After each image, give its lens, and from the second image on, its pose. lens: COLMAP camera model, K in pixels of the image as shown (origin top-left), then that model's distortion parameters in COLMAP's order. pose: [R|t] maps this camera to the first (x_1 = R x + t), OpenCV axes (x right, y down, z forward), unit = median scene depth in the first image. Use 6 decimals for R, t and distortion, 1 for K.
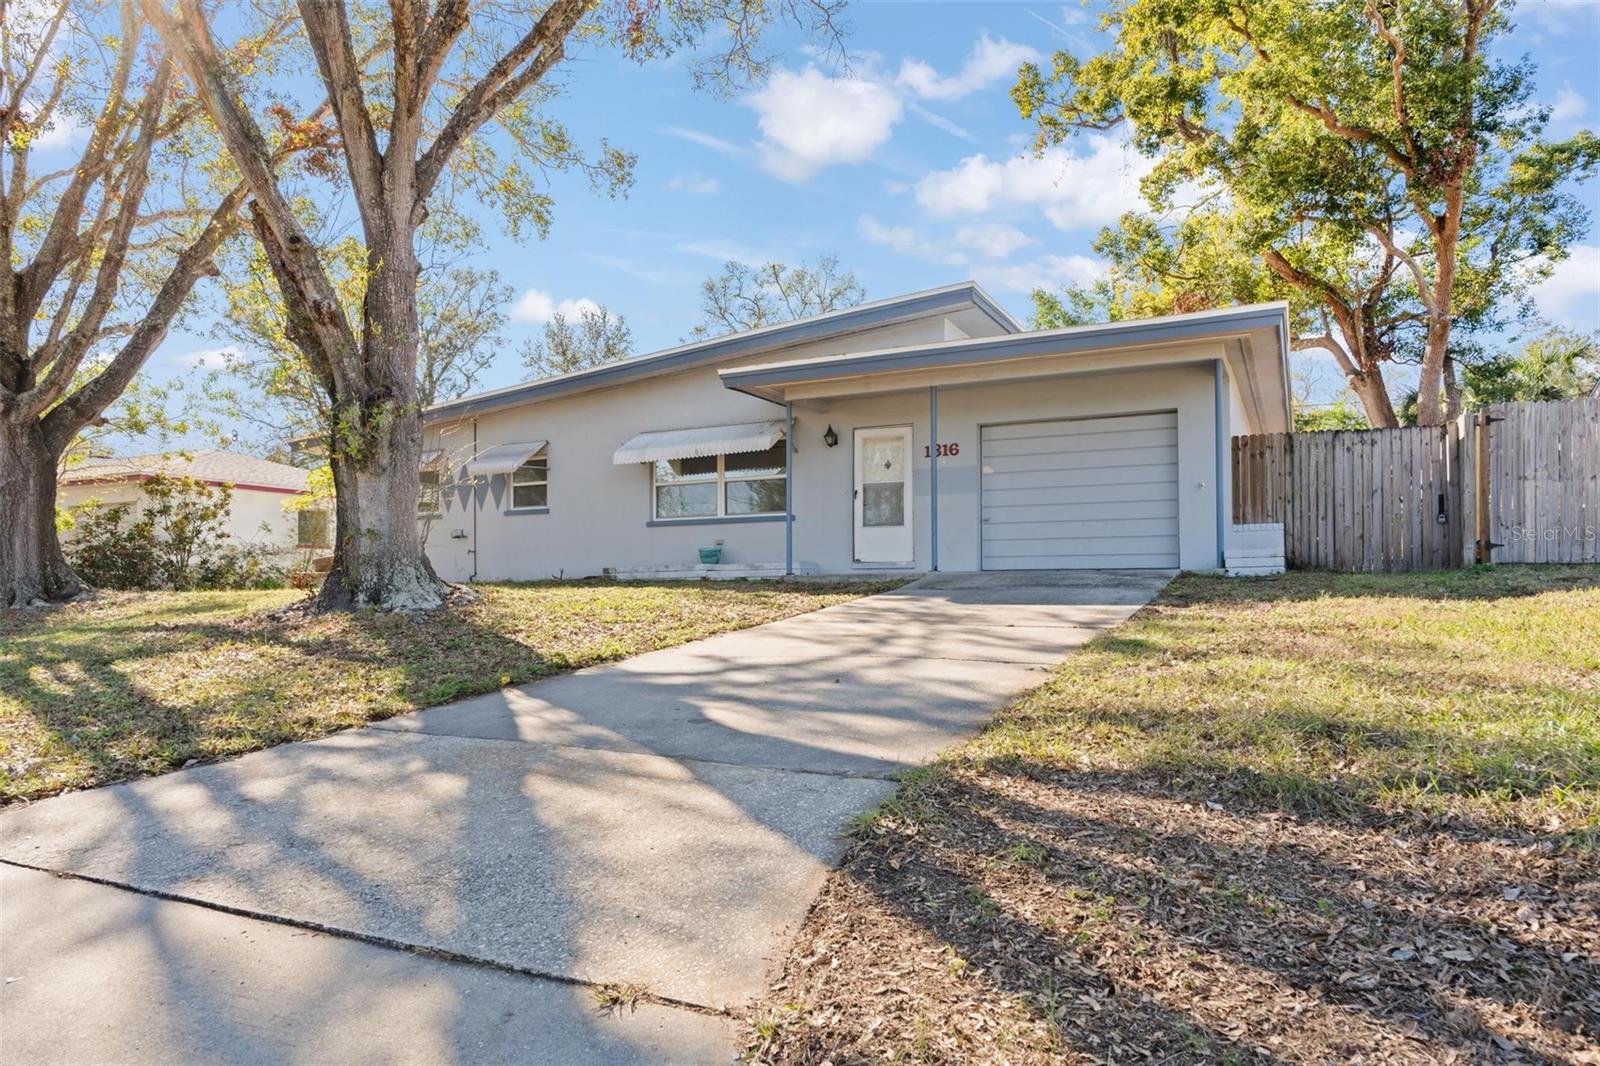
lens RADIAL K [[1026.7, 0, 800.7], [0, 1026.7, 523.5], [0, 0, 1]] dist [-0.021259, 0.001047]
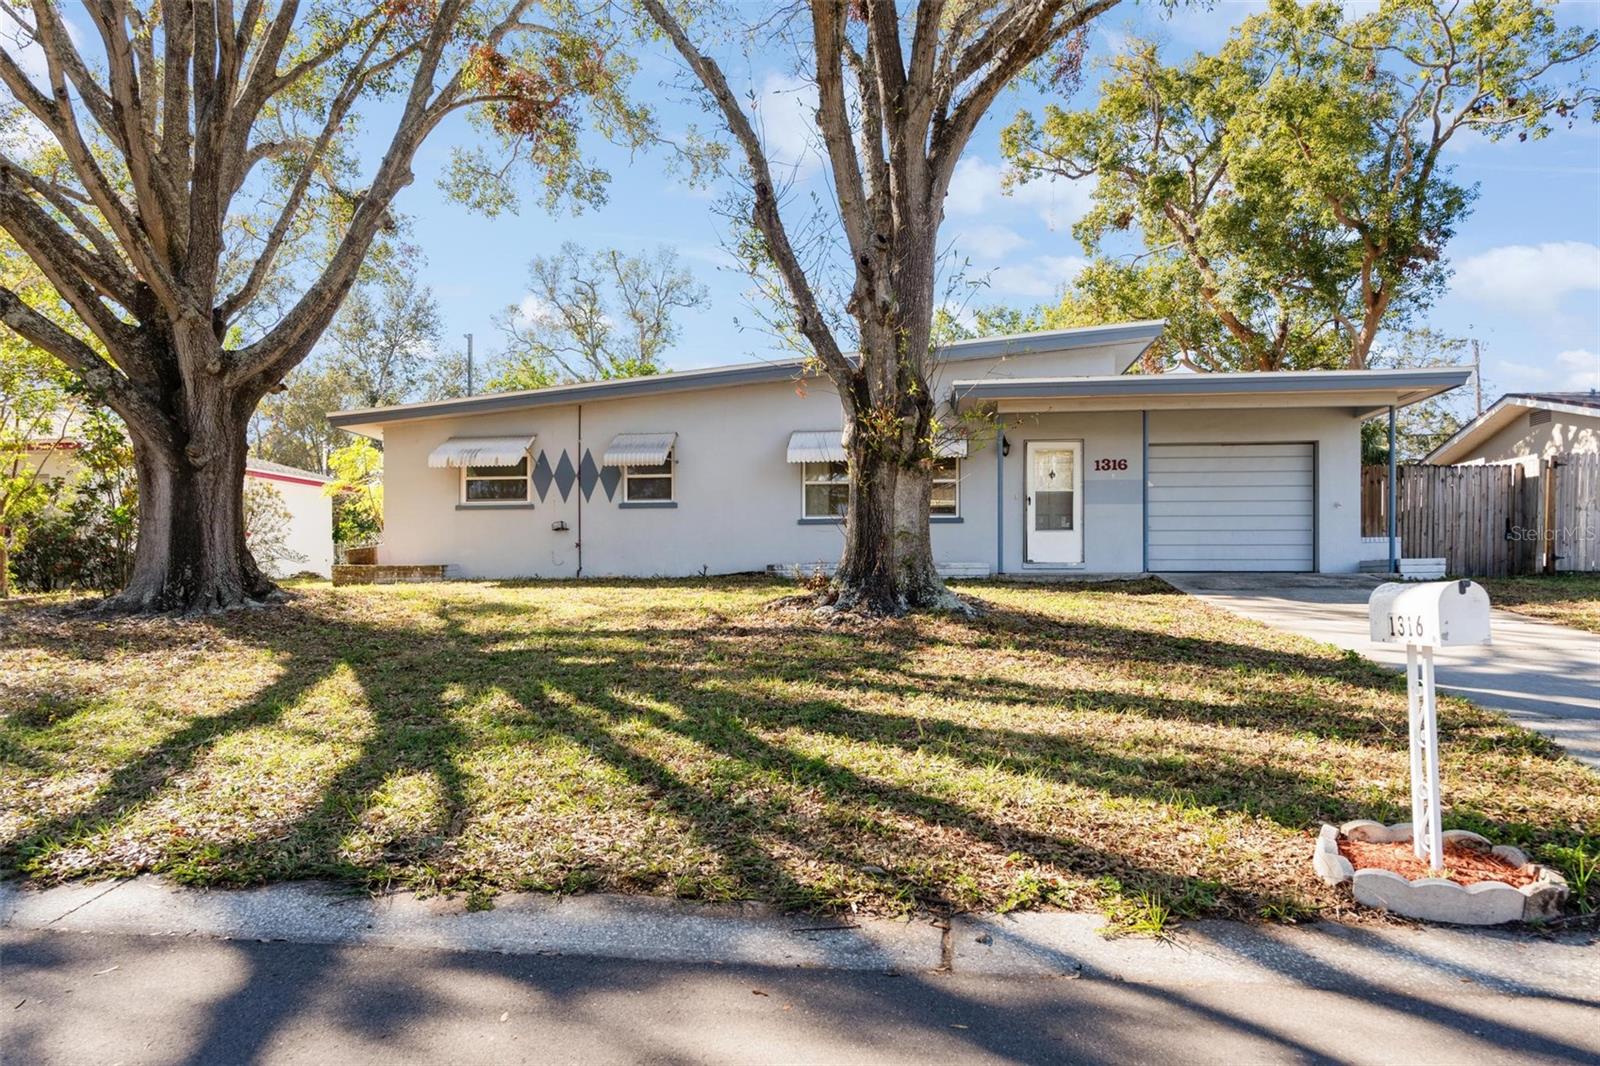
lens RADIAL K [[1026.7, 0, 797.5], [0, 1026.7, 522.1], [0, 0, 1]] dist [-0.021259, 0.001047]
pose [[0.942290, 0.023614, 0.333965, -0.532921], [-0.026066, 0.999656, 0.002864, -0.002317], [-0.333783, -0.011404, 0.942581, 0.050072]]
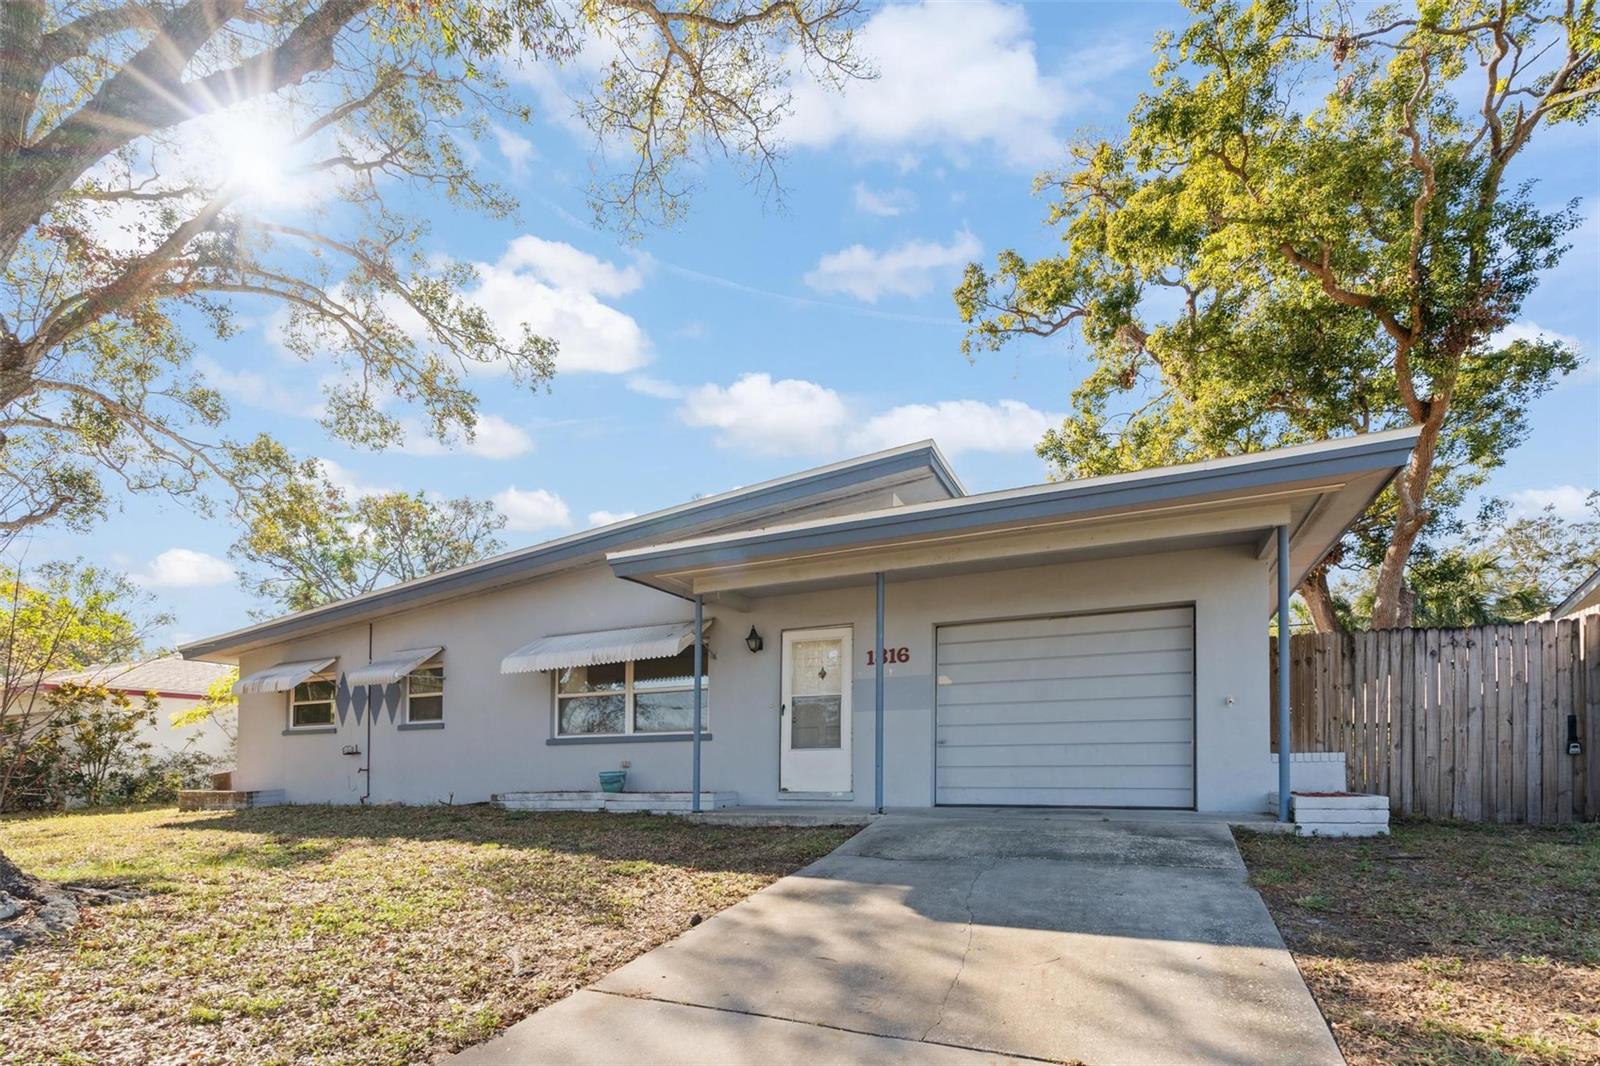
lens RADIAL K [[785.9, 0, 796.4], [0, 785.9, 722.7], [0, 0, 1]] dist [-0.013399, -0.000052]
pose [[0.999492, -0.003065, 0.031715, 0.042752], [0.002747, 0.999946, 0.010063, -0.023838], [-0.031744, -0.009970, 0.999446, 0.361067]]
